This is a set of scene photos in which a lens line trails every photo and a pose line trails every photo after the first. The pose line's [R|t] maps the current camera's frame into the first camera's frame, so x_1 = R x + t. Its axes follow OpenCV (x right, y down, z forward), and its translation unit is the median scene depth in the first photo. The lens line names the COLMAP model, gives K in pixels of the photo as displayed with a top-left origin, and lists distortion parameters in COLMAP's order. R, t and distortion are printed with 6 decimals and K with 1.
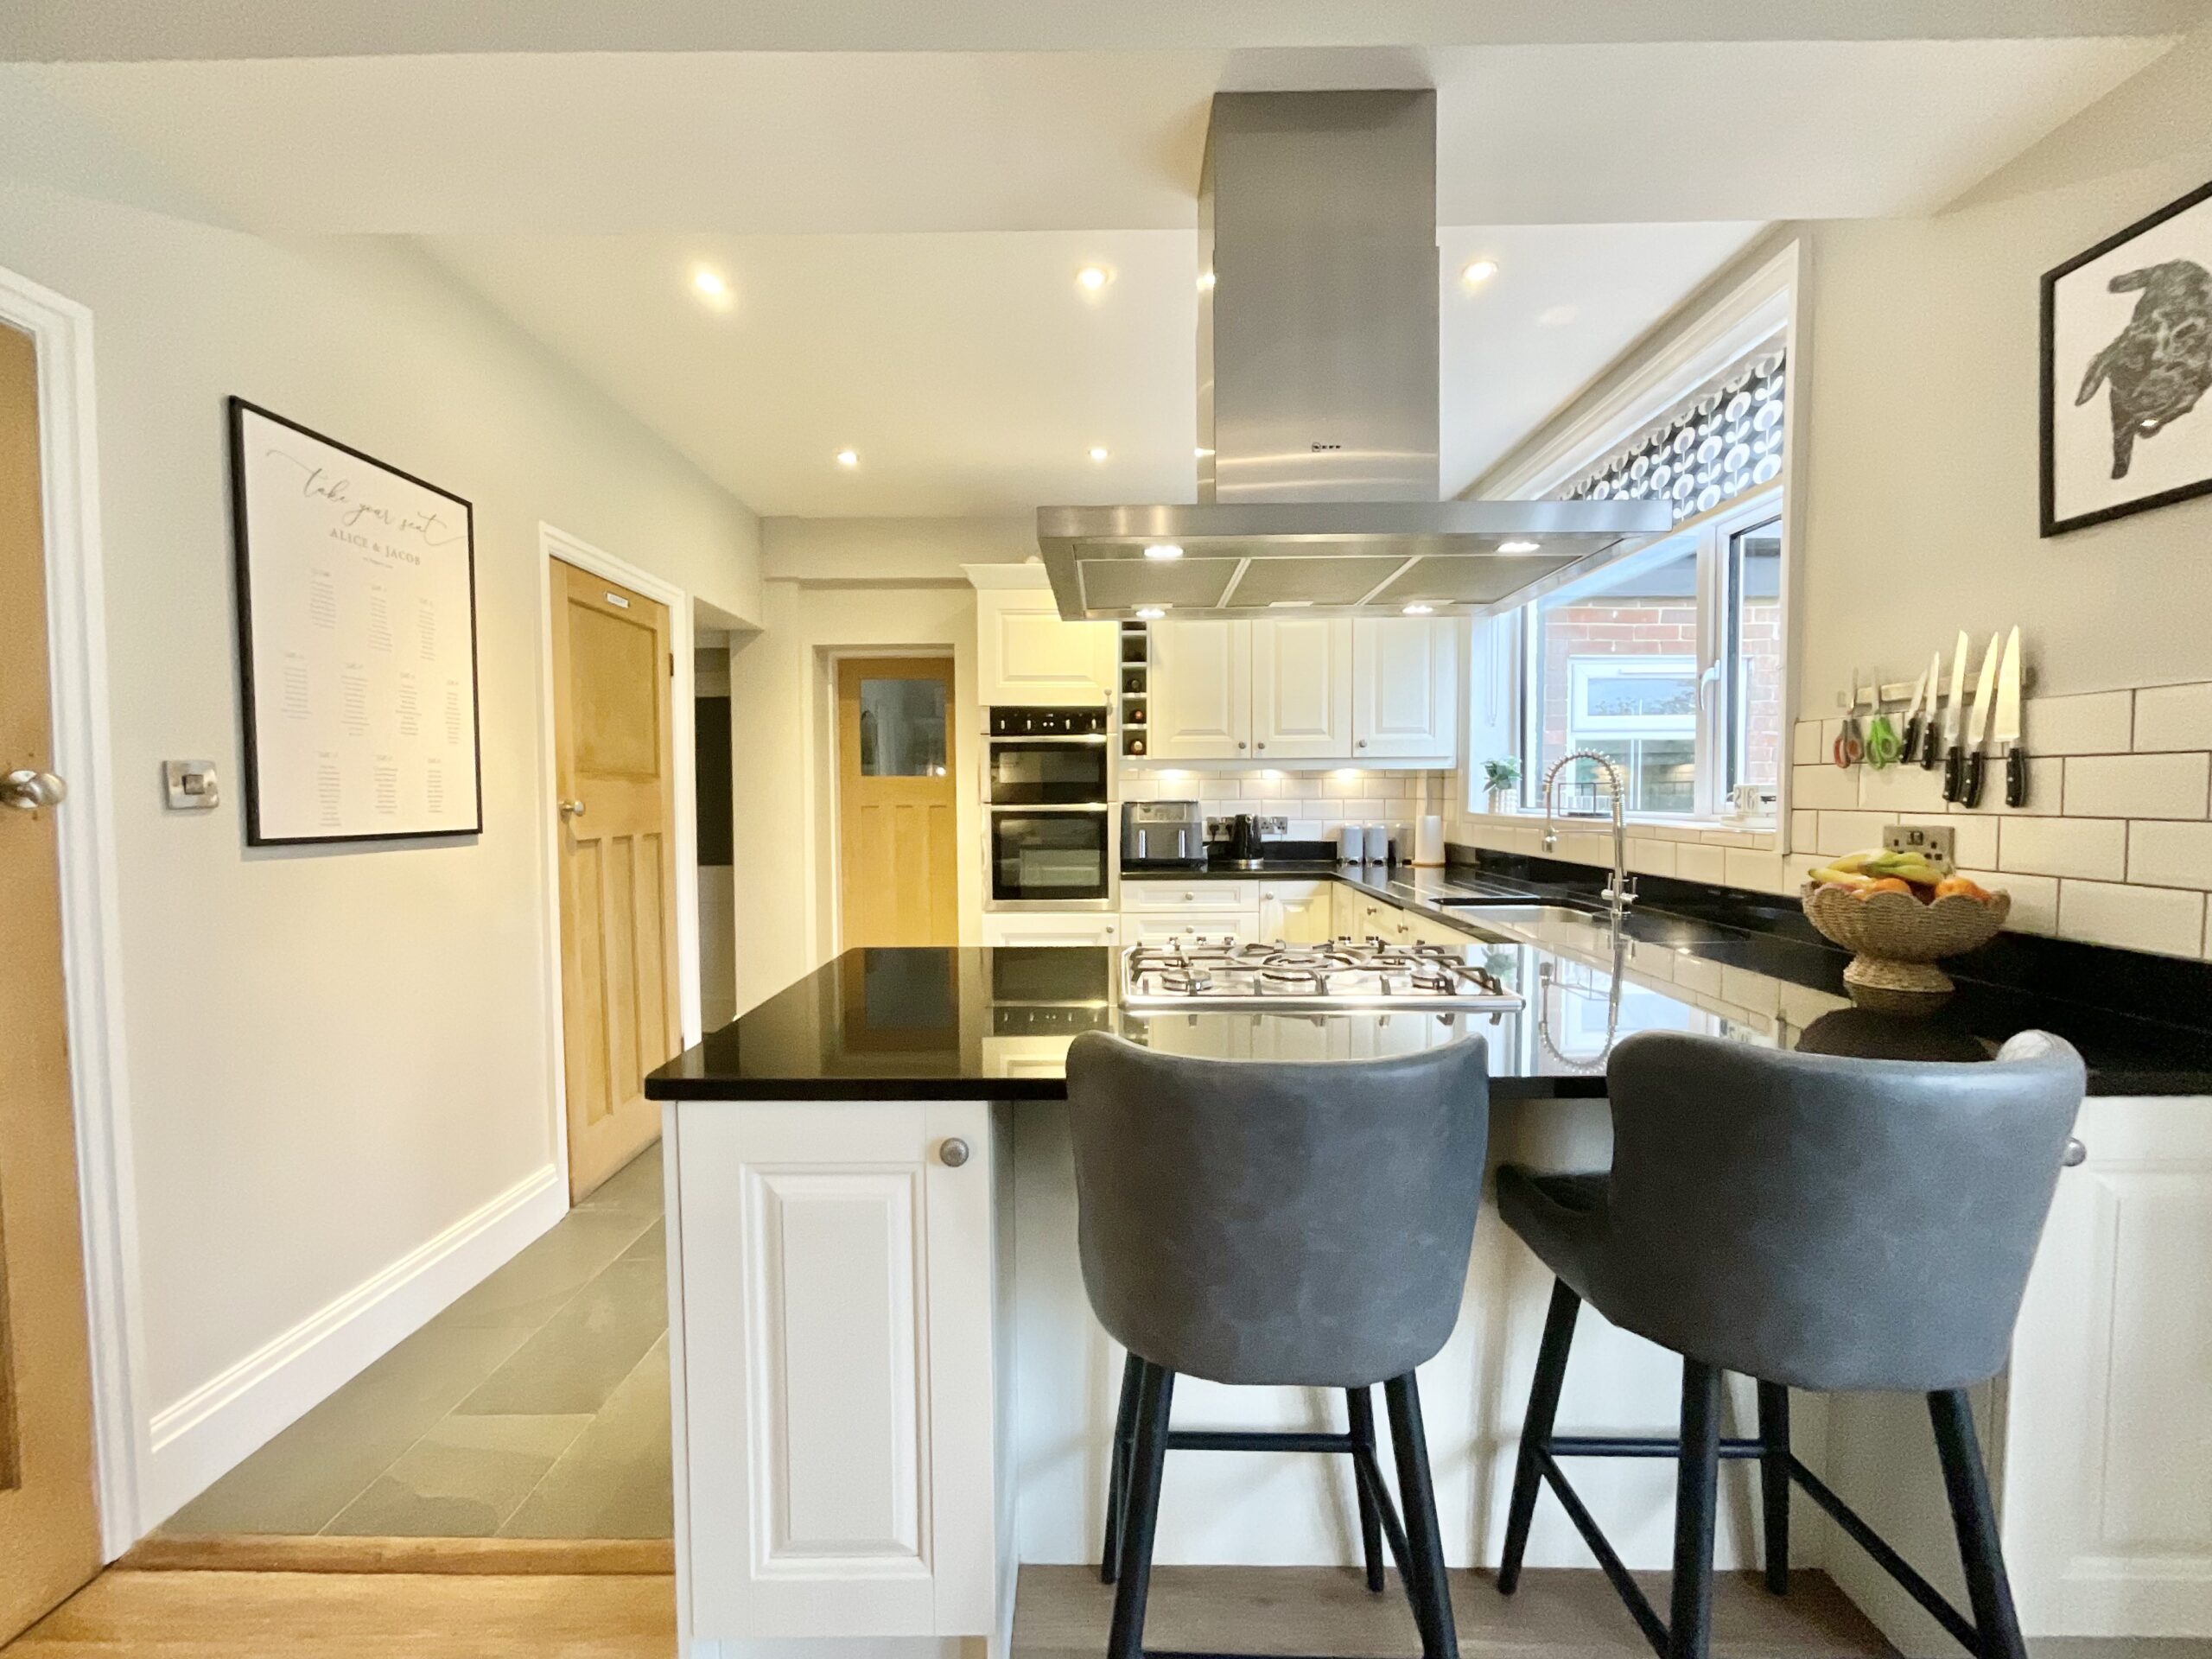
lens RADIAL K [[897.7, 0, 1106.0], [0, 897.7, 829.5], [0, 0, 1]] dist [-0.001566, 0.000356]
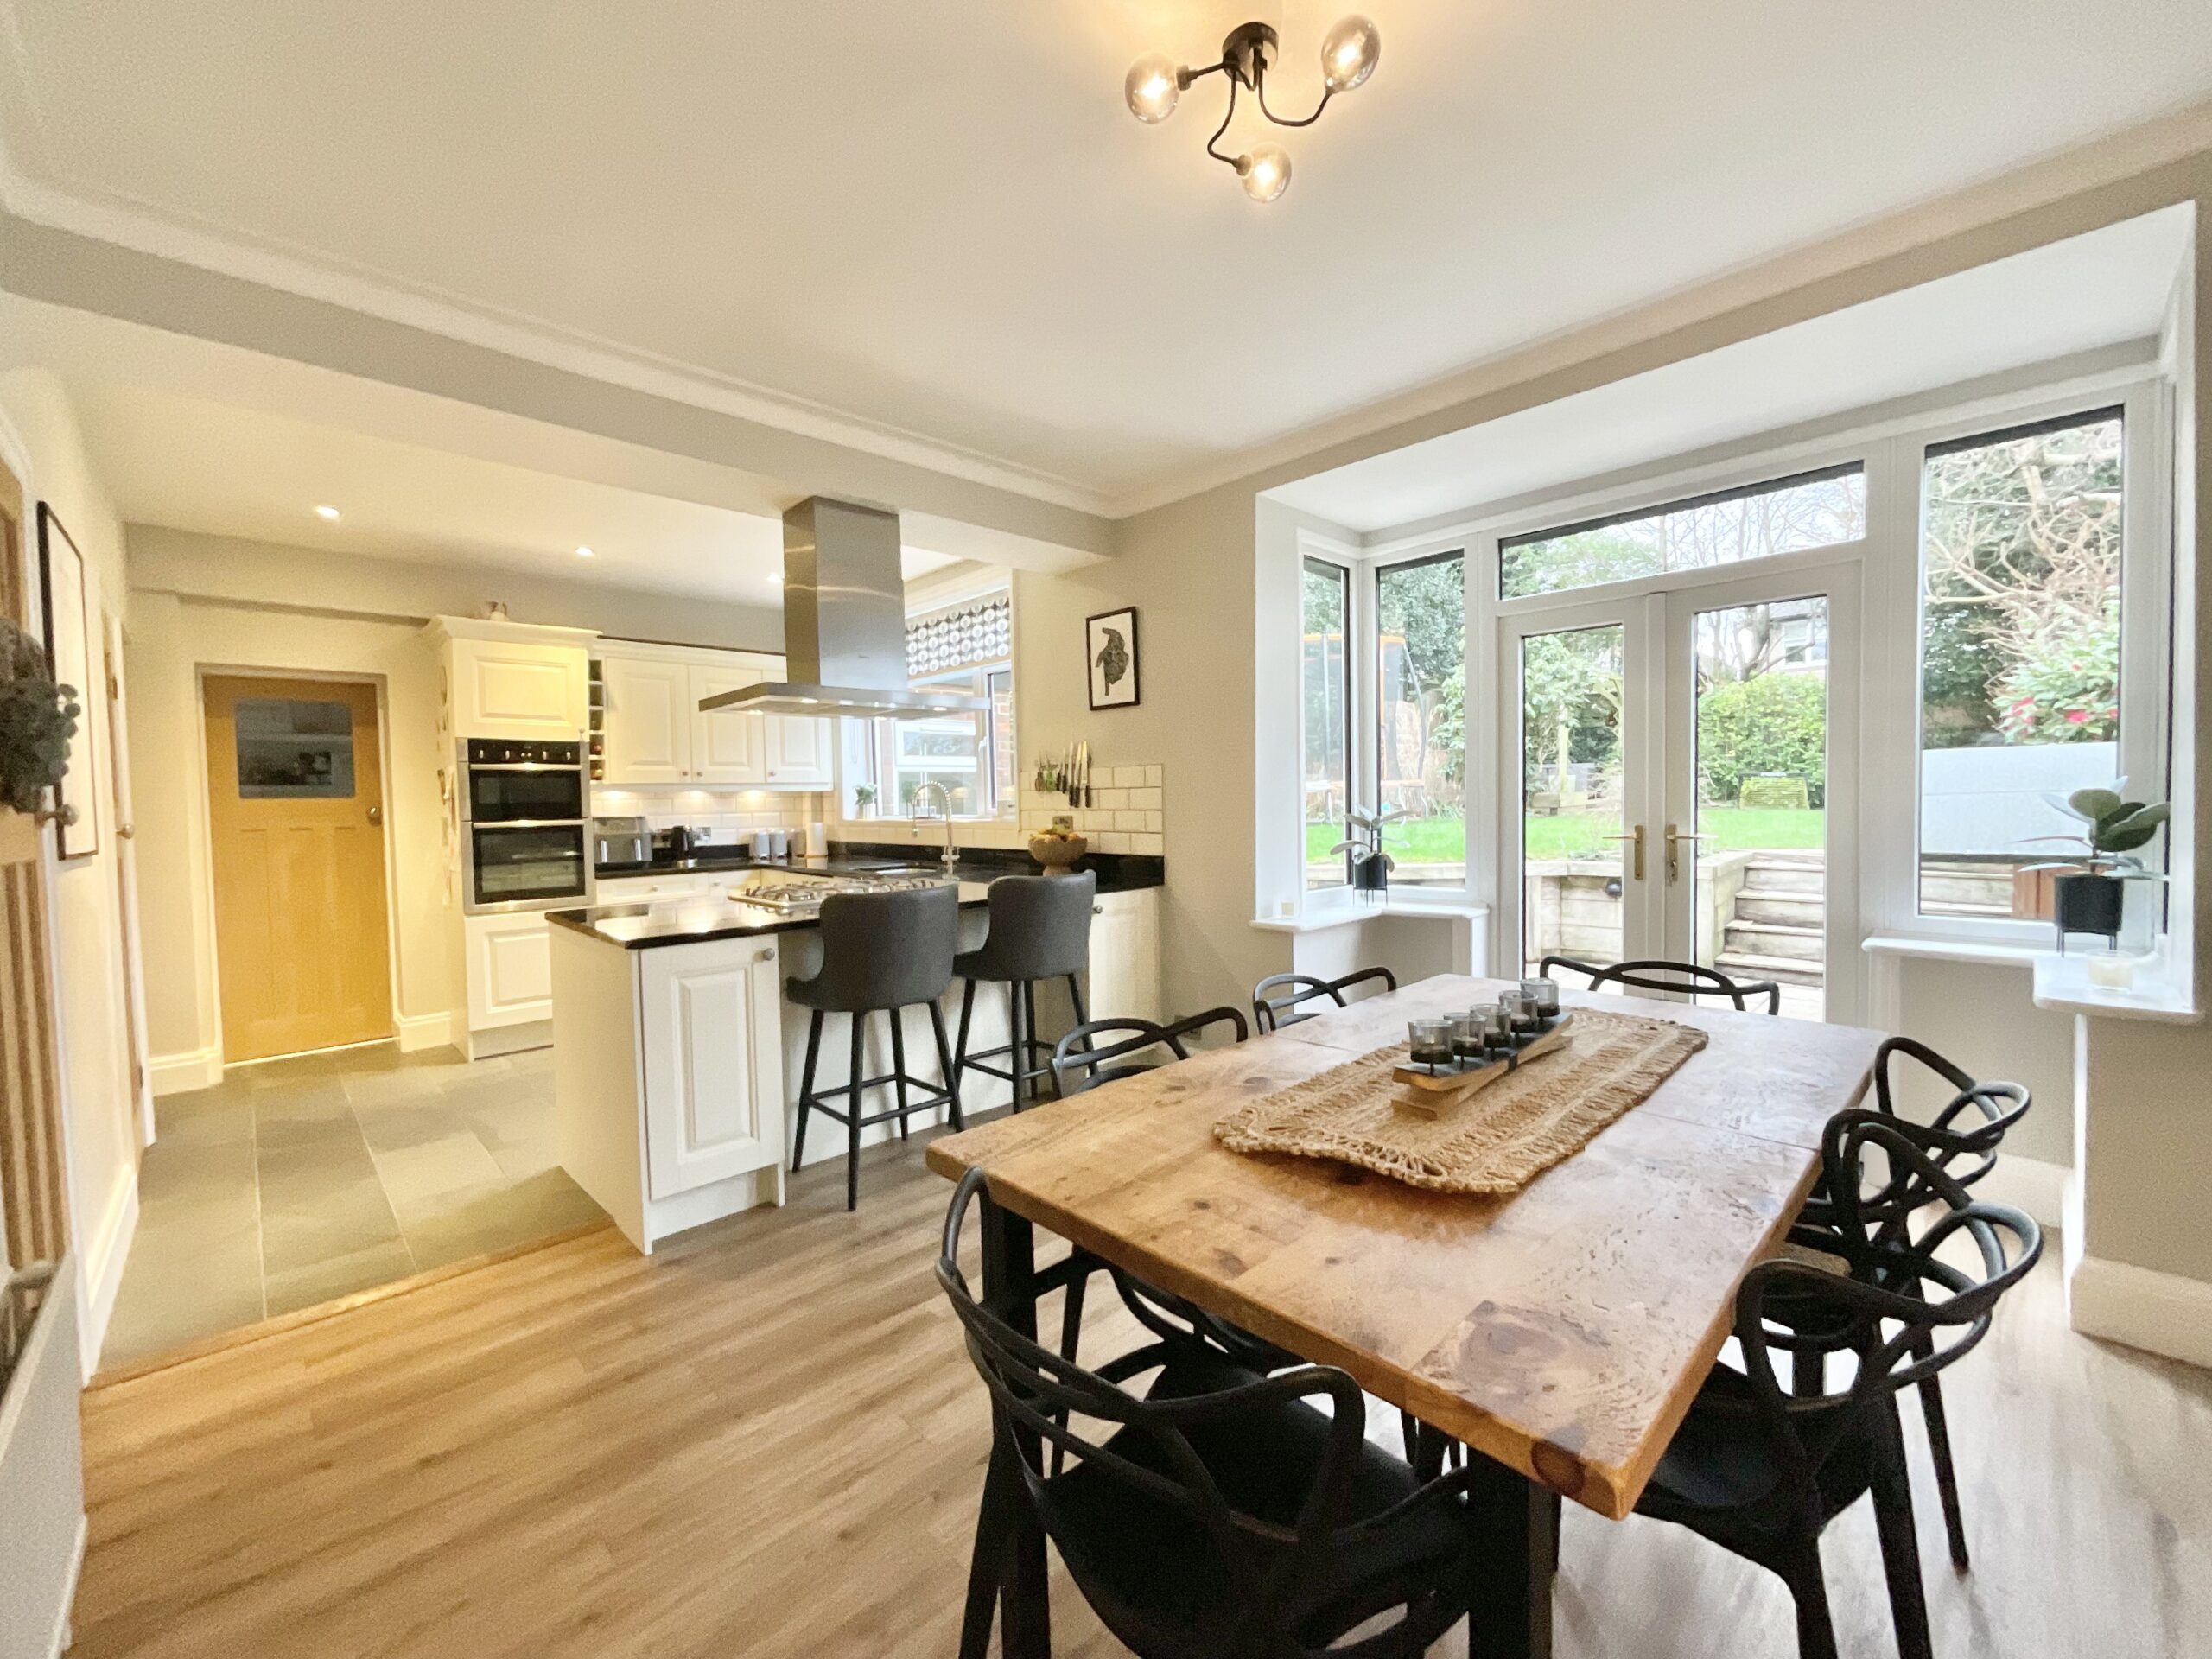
lens RADIAL K [[897.7, 0, 1106.0], [0, 897.7, 829.5], [0, 0, 1]] dist [-0.001566, 0.000356]
pose [[0.715443, -0.032547, 0.697913, -0.508180], [0.045251, 0.998976, 0.000199, 0.026676], [-0.697204, 0.031439, 0.716183, -0.589134]]
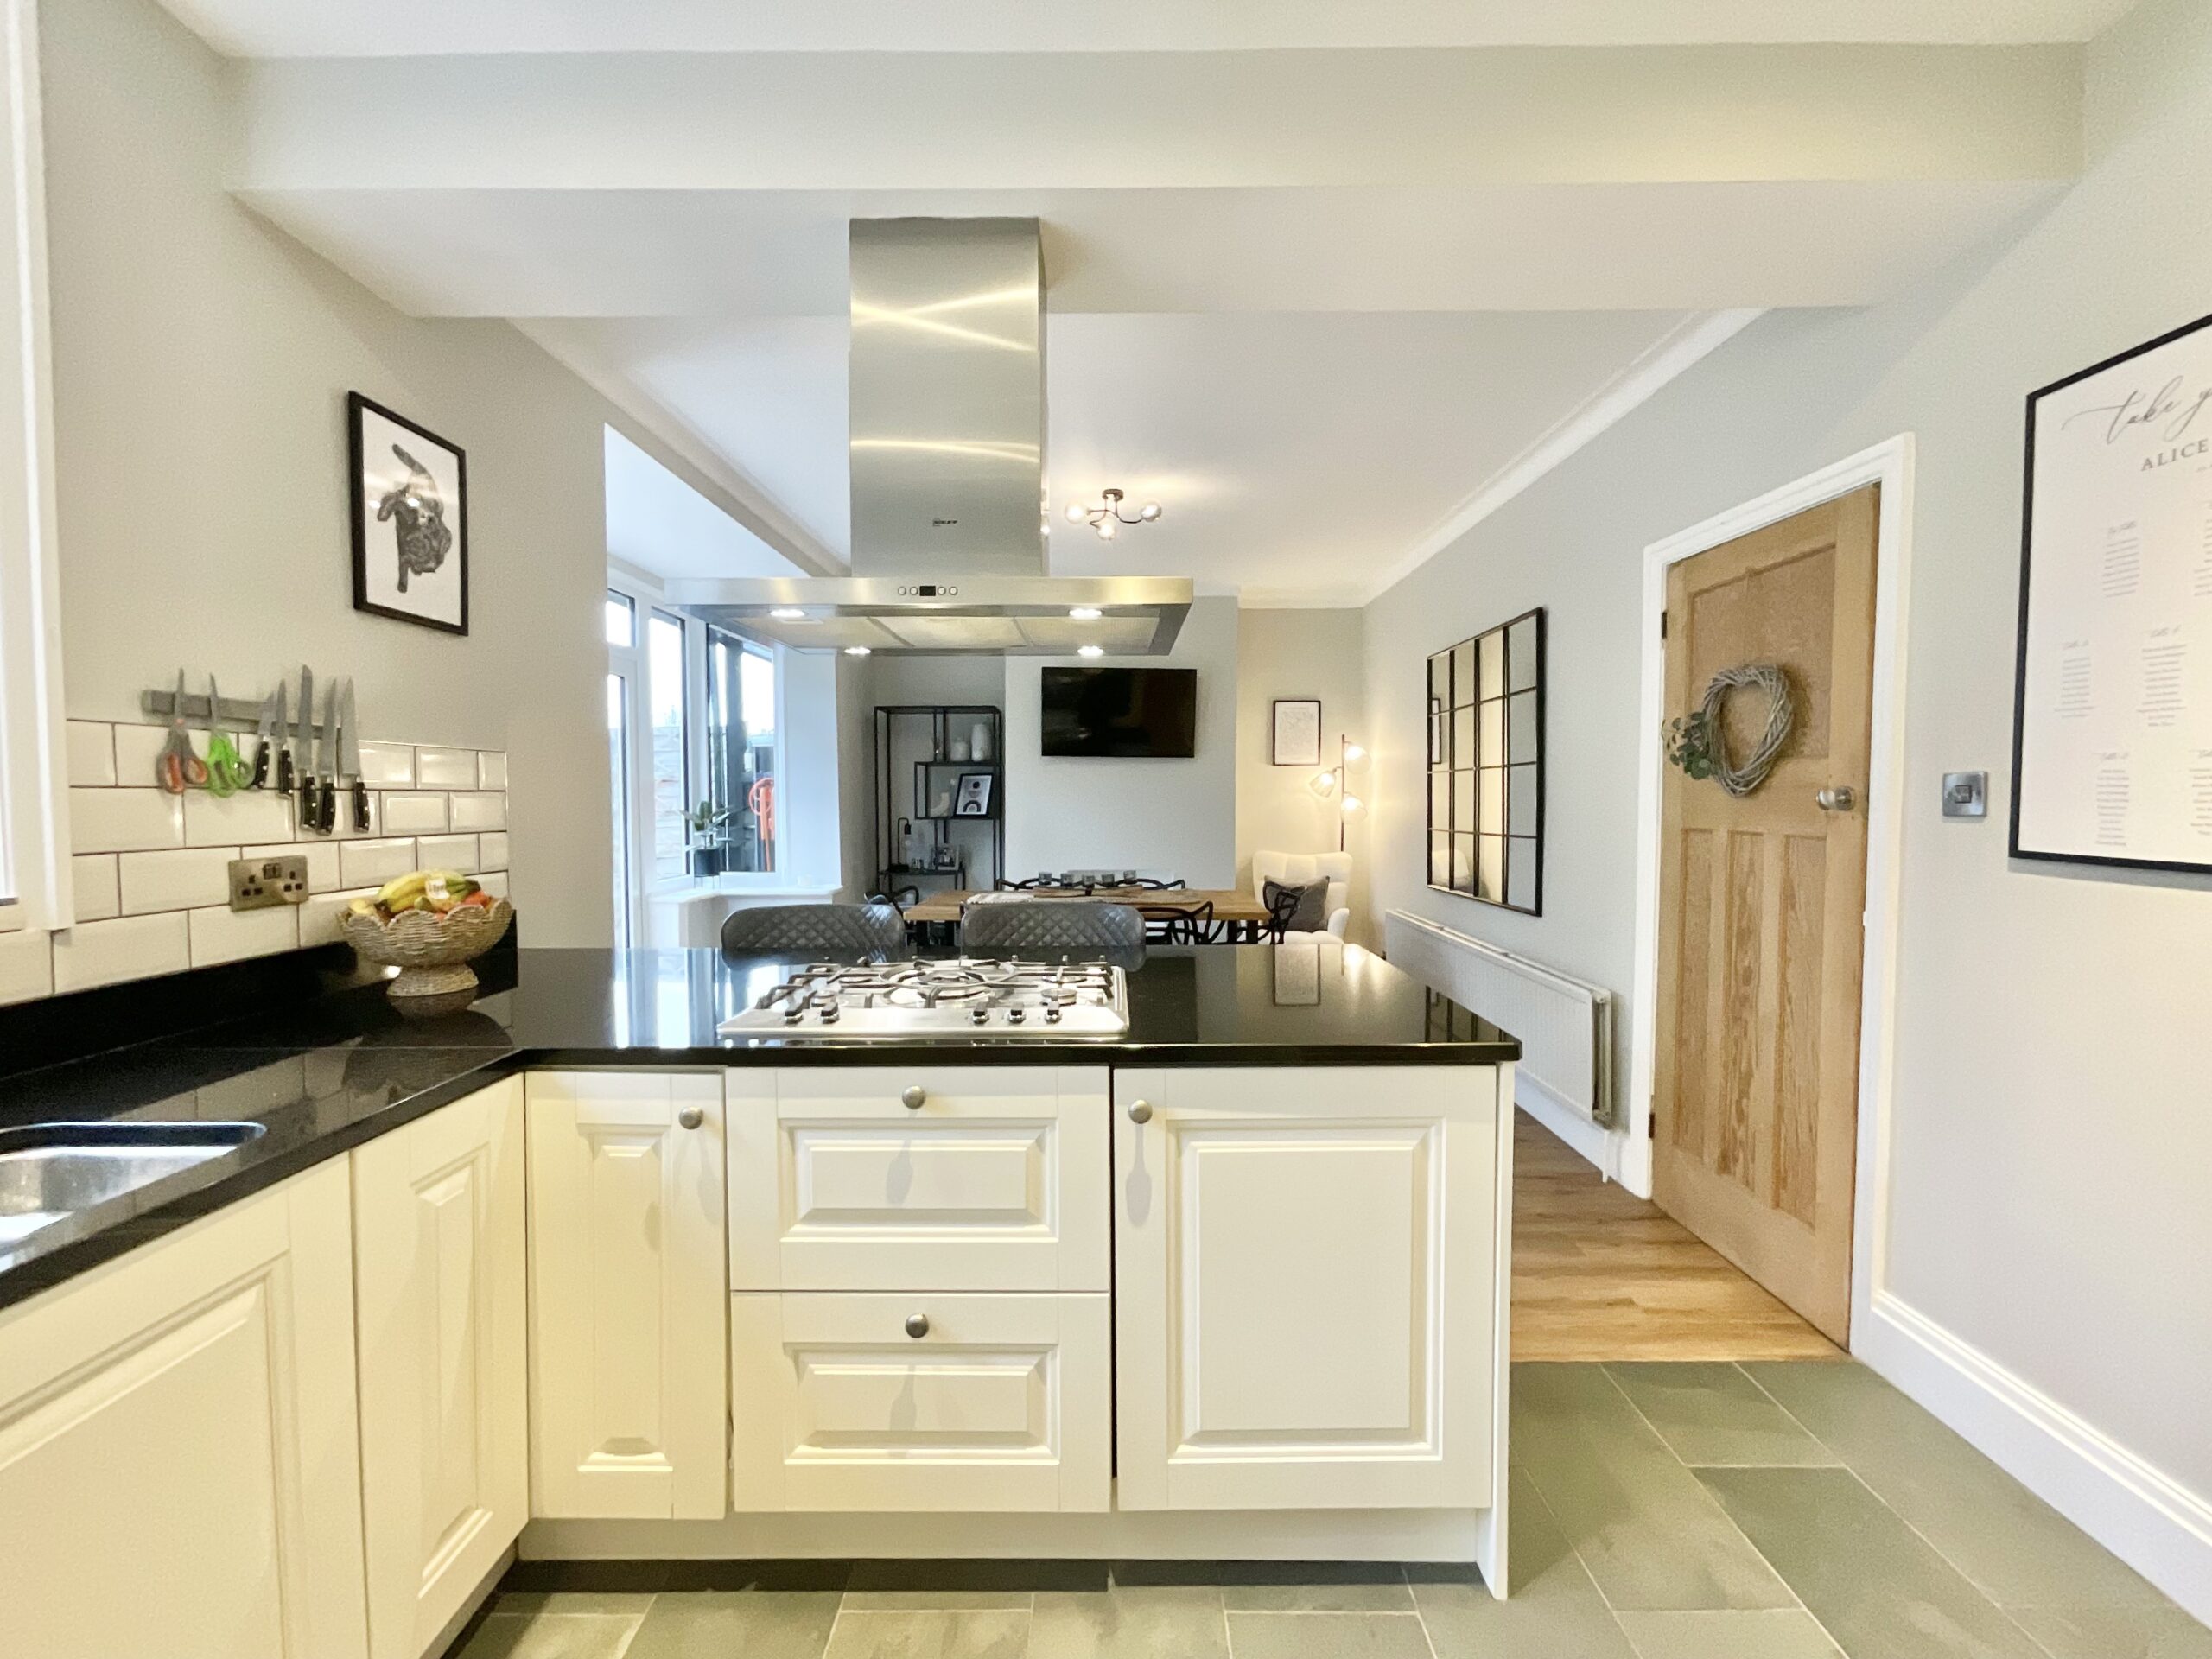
lens RADIAL K [[897.7, 0, 1106.0], [0, 897.7, 829.5], [0, 0, 1]] dist [-0.001566, 0.000356]
pose [[-0.999936, 0.011293, 0.001155, 0.020321], [0.011349, 0.996602, 0.081583, -0.066486], [-0.000230, 0.081591, -0.996666, 1.282378]]
